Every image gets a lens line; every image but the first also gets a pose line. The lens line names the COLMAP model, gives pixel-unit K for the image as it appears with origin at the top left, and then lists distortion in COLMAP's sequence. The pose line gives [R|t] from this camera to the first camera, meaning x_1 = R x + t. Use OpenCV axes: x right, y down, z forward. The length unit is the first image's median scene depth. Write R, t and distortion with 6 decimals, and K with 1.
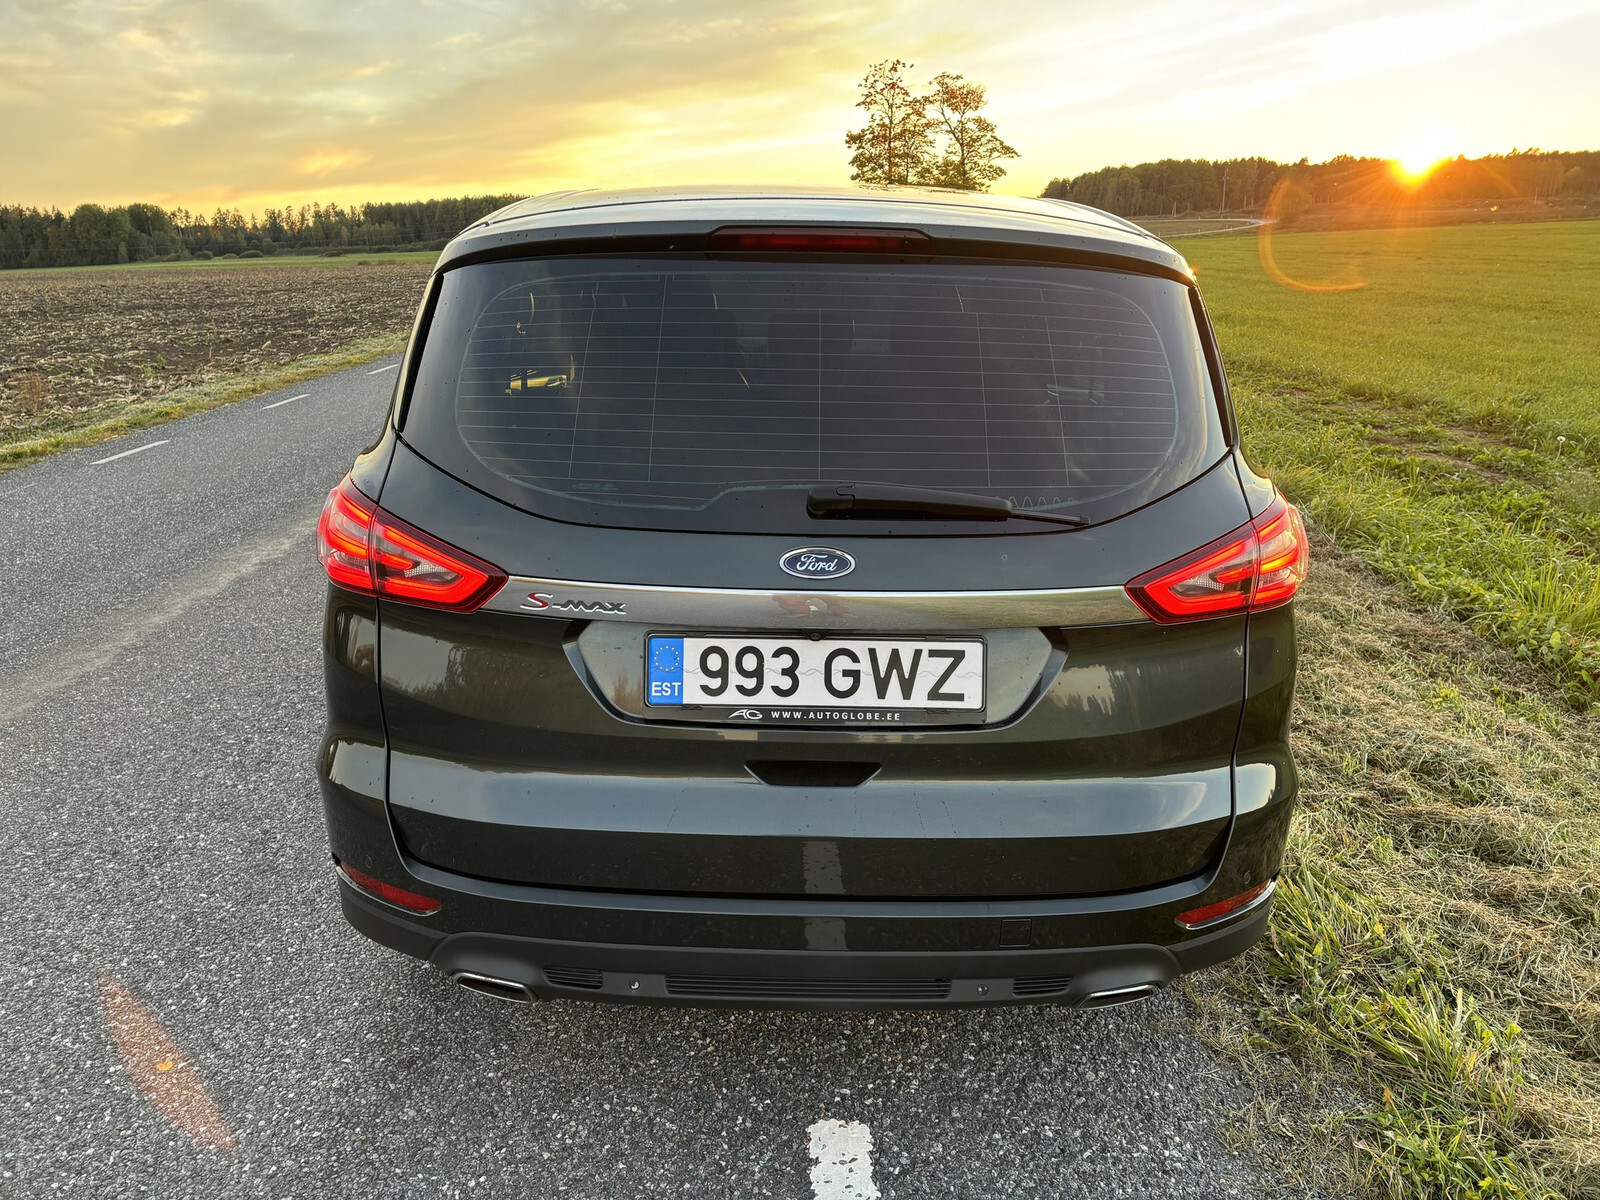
lens RADIAL K [[1218.8, 0, 796.2], [0, 1218.8, 600.1], [0, 0, 1]] dist [0.055512, -0.040068]
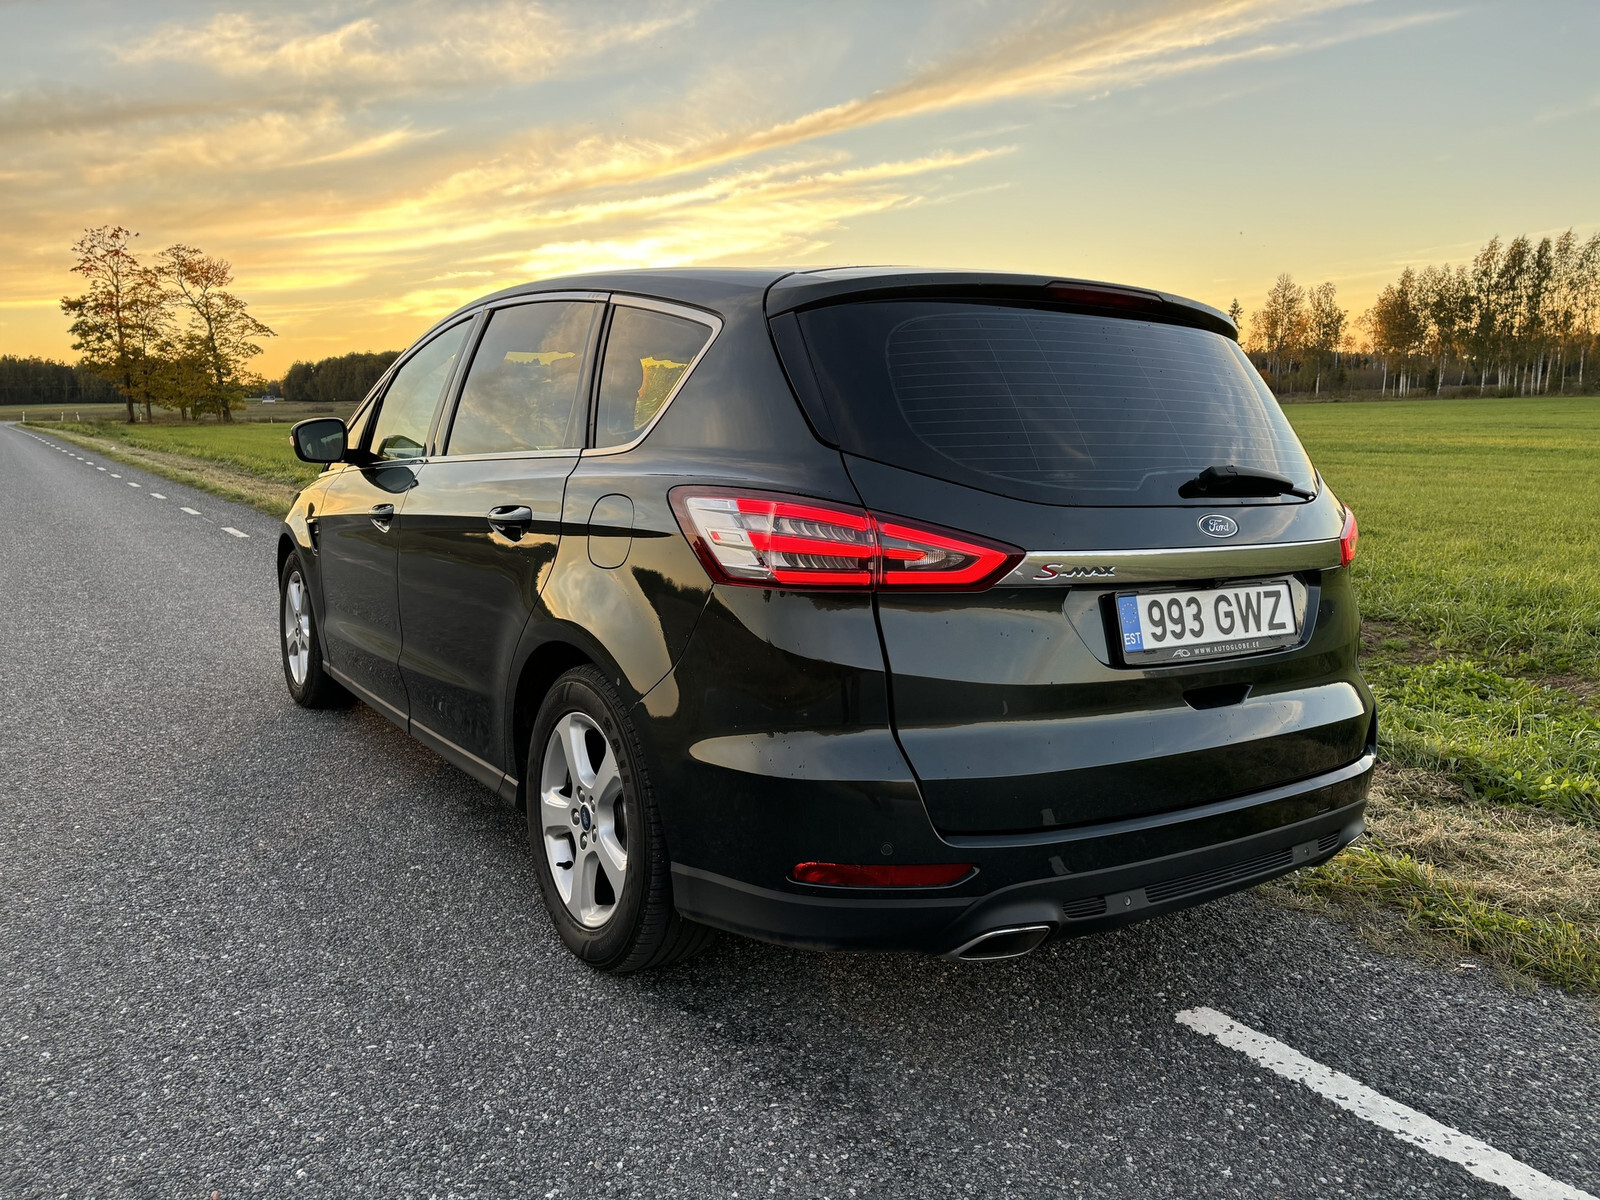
lens RADIAL K [[1218.8, 0, 804.2], [0, 1218.8, 607.6], [0, 0, 1]] dist [0.055512, -0.040068]
pose [[0.826289, -0.072826, 0.558518, -0.987718], [0.149456, 0.984408, -0.092752, 0.099958], [-0.543055, 0.160114, 0.824290, 0.163294]]
